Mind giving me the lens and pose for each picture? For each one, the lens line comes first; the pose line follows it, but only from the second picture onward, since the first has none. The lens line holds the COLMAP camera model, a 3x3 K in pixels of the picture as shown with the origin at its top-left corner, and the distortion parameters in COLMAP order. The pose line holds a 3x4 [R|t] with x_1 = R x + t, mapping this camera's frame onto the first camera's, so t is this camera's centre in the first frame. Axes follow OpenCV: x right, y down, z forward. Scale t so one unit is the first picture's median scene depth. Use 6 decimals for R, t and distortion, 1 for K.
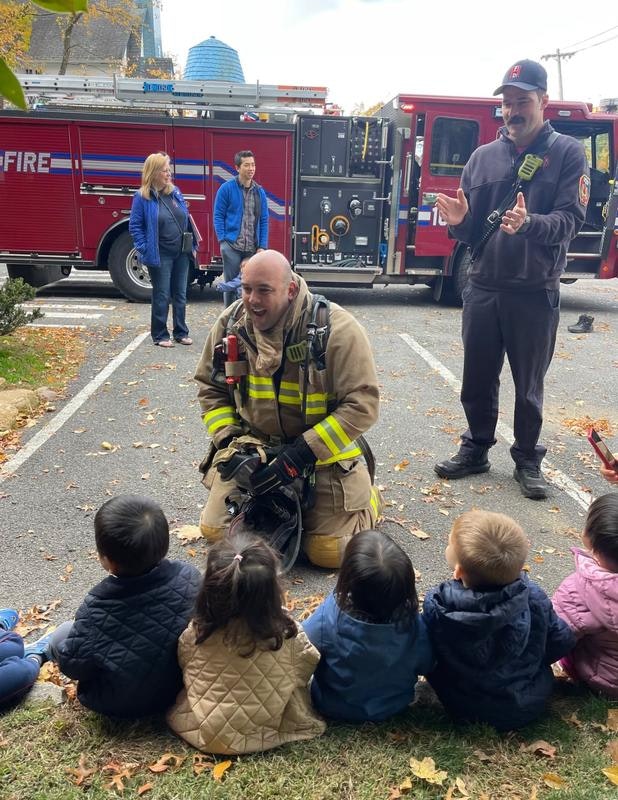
lens RADIAL K [[634.0, 0, 309.0], [0, 634.0, 400.0], [0, 0, 1]] dist [0.039813, -0.008327]
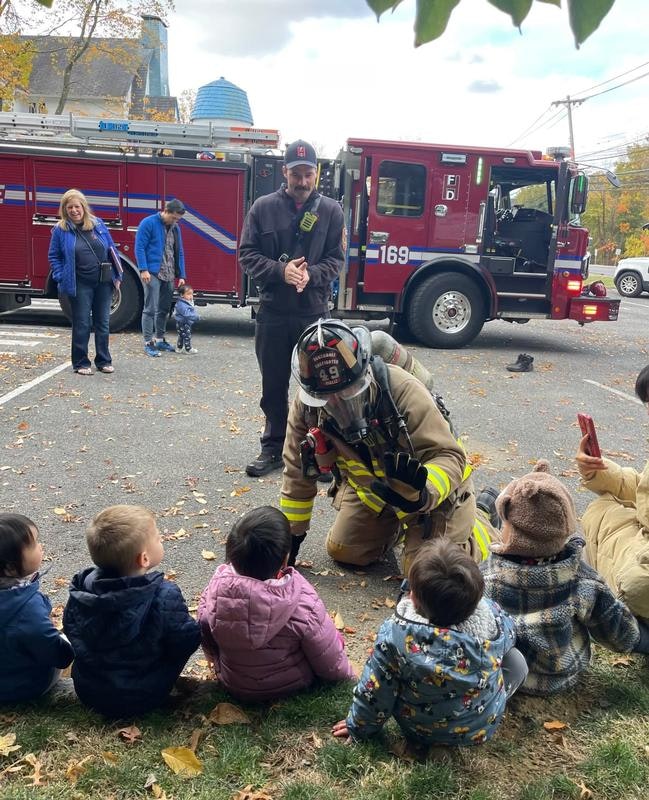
lens RADIAL K [[666.3, 0, 324.7], [0, 666.3, 368.0], [0, 0, 1]] dist [0.057724, -0.006599]
pose [[0.999696, 0.023515, -0.007460, 0.118276], [-0.024186, 0.993792, -0.108595, 0.008405], [0.004860, 0.108743, 0.994058, -0.034609]]
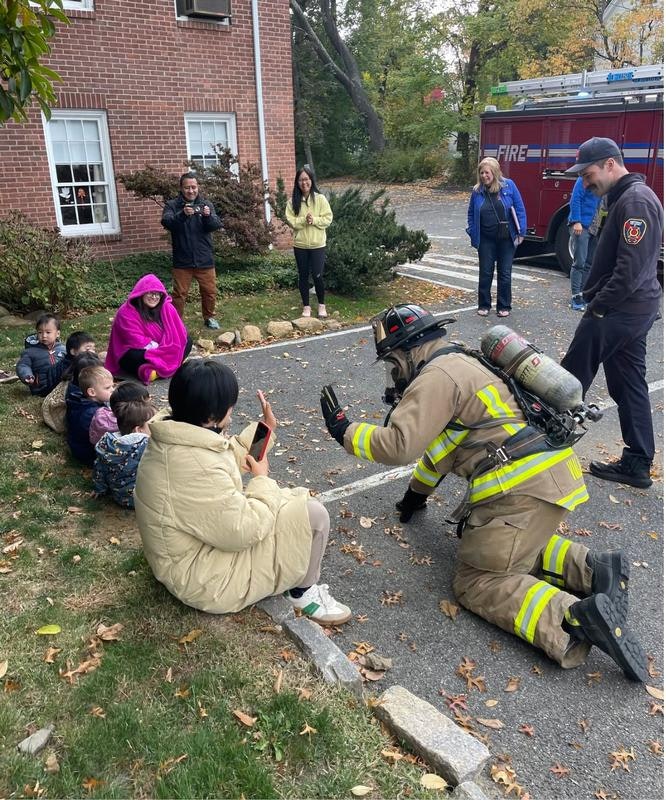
lens RADIAL K [[675.1, 0, 335.8], [0, 675.1, 347.2], [0, 0, 1]] dist [0.063444, 0.000955]
pose [[0.550182, 0.205316, -0.809411, 0.485486], [-0.232811, 0.968583, 0.087443, -0.054322], [0.801935, 0.140330, 0.580696, 0.047852]]
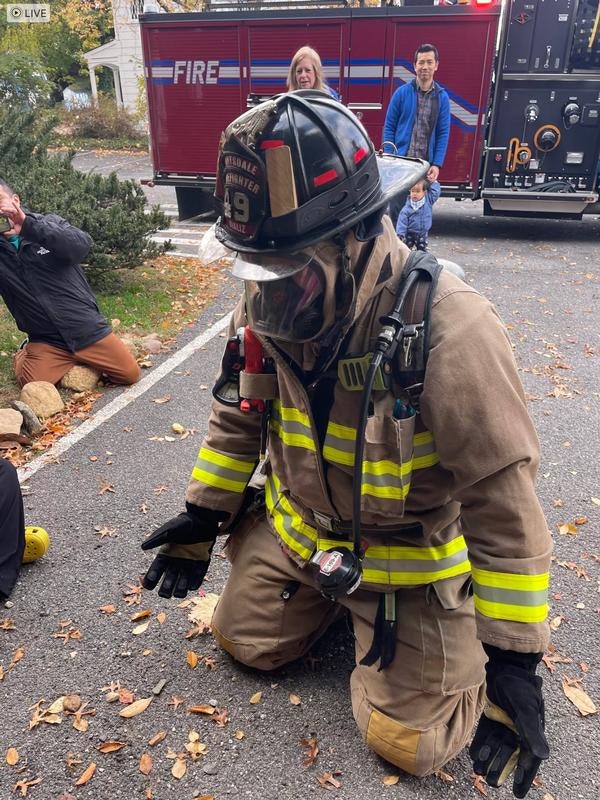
lens RADIAL K [[616.4, 0, 313.1], [0, 616.4, 414.5], [0, 0, 1]] dist [0.050027, -0.070985]
pose [[0.954216, 0.108067, -0.278914, 0.023788], [-0.068147, 0.986475, 0.149072, -0.030448], [0.291252, -0.123240, 0.948675, 0.140627]]
